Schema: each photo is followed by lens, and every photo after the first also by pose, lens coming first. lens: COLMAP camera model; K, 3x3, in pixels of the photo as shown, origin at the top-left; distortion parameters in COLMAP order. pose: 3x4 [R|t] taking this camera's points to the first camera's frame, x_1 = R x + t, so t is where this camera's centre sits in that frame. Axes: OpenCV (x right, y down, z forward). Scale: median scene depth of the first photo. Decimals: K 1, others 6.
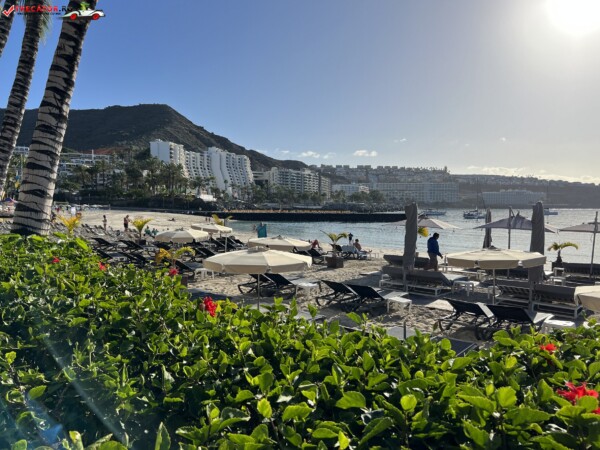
lens RADIAL K [[455.2, 0, 309.2], [0, 455.2, 230.3], [0, 0, 1]] dist [0.037917, -0.052984]
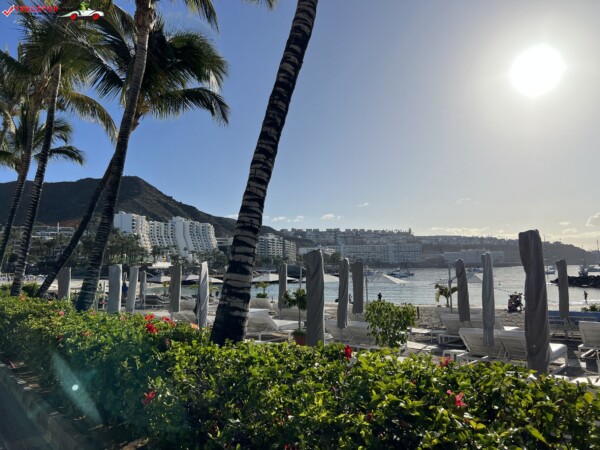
lens RADIAL K [[455.2, 0, 308.9], [0, 455.2, 223.2], [0, 0, 1]] dist [0.037917, -0.052984]
pose [[0.998696, -0.020019, 0.046969, 0.034933], [0.026944, 0.988044, -0.151797, 0.001768], [-0.043368, 0.152865, 0.987295, -0.044835]]
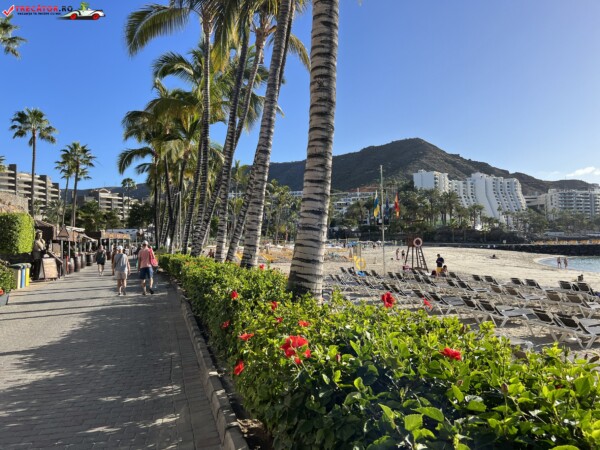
lens RADIAL K [[455.2, 0, 292.8], [0, 455.2, 223.9], [0, 0, 1]] dist [0.037917, -0.052984]
pose [[0.848203, -0.051263, -0.527184, -0.037046], [0.005202, 0.996064, -0.088488, -0.002447], [0.529645, 0.072313, 0.845131, 0.036450]]
